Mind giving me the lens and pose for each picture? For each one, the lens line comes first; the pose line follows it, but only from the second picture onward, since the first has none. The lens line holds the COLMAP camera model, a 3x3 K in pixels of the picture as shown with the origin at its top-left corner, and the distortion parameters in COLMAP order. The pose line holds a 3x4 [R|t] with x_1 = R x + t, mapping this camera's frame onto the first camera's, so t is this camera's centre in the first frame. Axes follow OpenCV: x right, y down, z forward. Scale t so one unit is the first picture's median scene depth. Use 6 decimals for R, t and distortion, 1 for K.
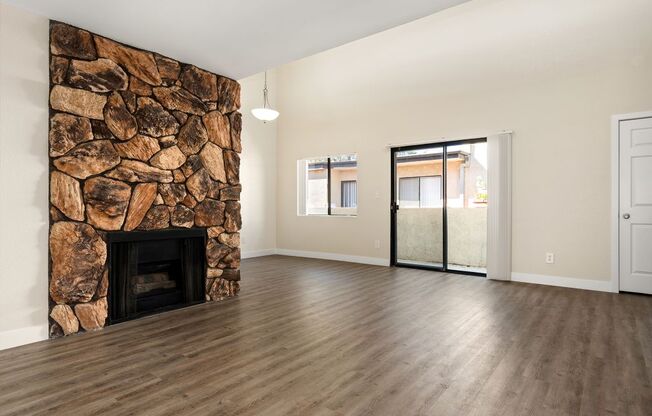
lens RADIAL K [[354.1, 0, 330.0], [0, 354.1, 205.8], [0, 0, 1]] dist [-0.002313, 0.000290]
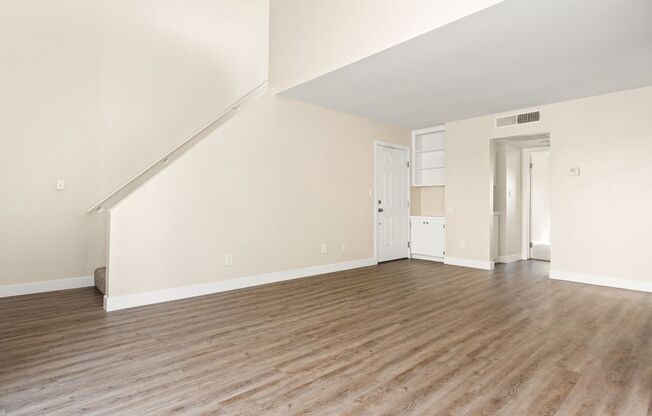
lens RADIAL K [[354.1, 0, 330.0], [0, 354.1, 205.8], [0, 0, 1]] dist [-0.002313, 0.000290]
pose [[-0.988163, -0.004704, 0.153338, 0.113591], [-0.004643, 0.999989, 0.000755, 0.006630], [-0.153340, 0.000034, -0.988173, 1.782080]]
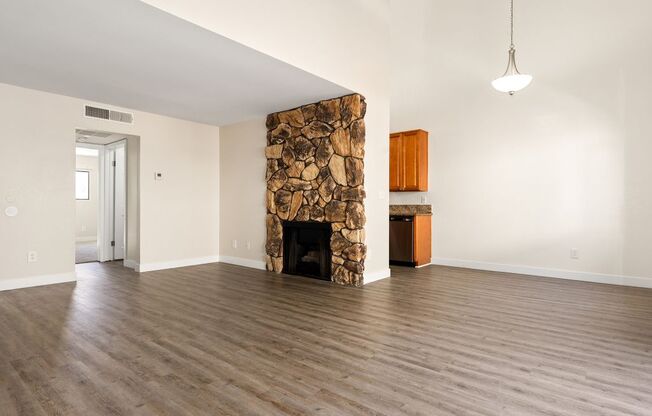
lens RADIAL K [[354.1, 0, 330.0], [0, 354.1, 205.8], [0, 0, 1]] dist [-0.002313, 0.000290]
pose [[-0.009559, -0.003026, -0.999950, 0.998827], [-0.000388, 0.999995, -0.003022, 0.005319], [0.999954, 0.000359, -0.009561, 1.094765]]
